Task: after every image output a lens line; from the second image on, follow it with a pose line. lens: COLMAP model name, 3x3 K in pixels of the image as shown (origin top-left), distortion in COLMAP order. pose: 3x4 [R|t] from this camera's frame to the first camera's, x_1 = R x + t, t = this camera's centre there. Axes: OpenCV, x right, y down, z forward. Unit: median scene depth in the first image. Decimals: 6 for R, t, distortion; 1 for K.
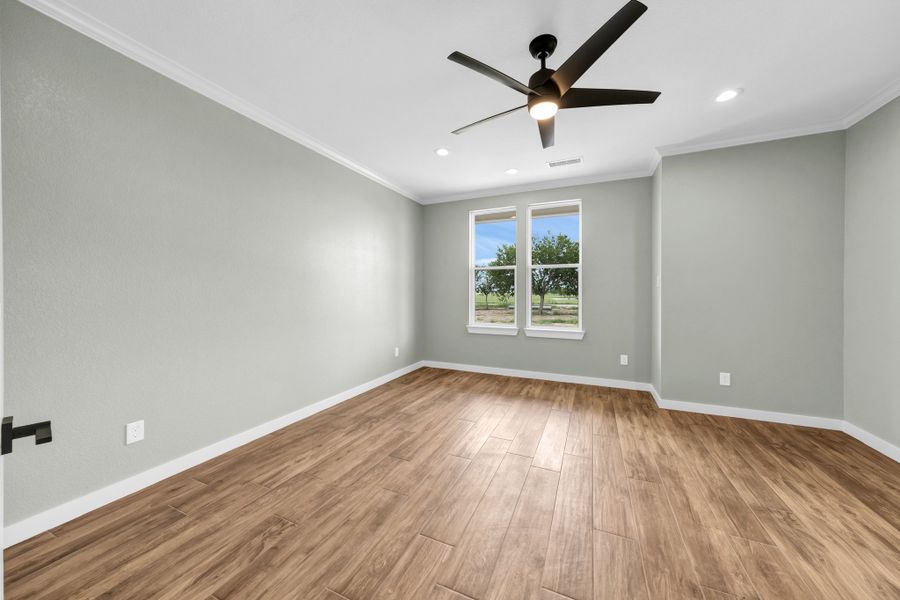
lens RADIAL K [[345.7, 0, 447.7], [0, 345.7, 297.5], [0, 0, 1]] dist [0.002929, 0.000433]
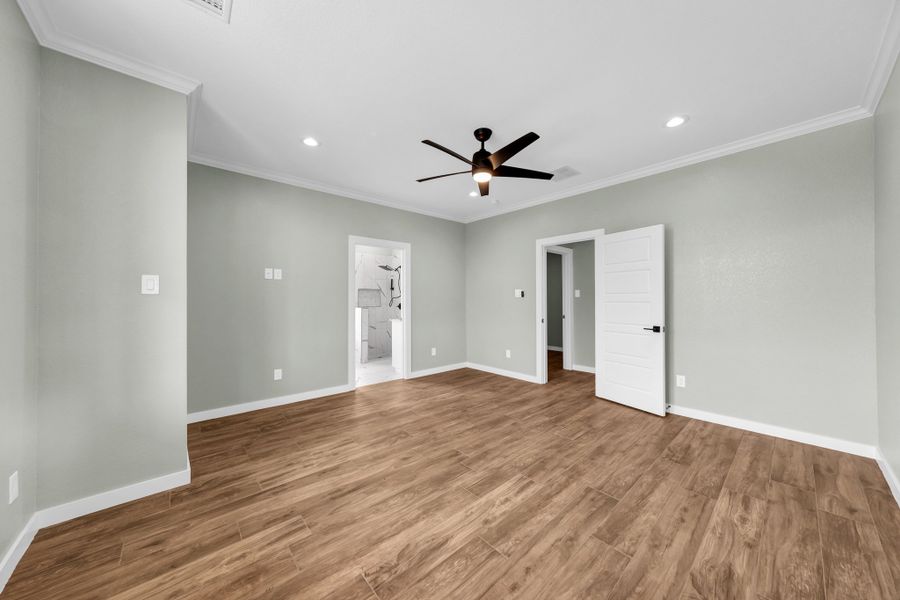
lens RADIAL K [[312.0, 0, 447.1], [0, 312.0, 306.9], [0, 0, 1]] dist [0.002141, 0.000366]
pose [[-0.912430, -0.003059, 0.409221, -0.102897], [0.010647, 0.999456, 0.031211, -0.037027], [-0.409094, 0.032835, -0.911901, 1.861955]]
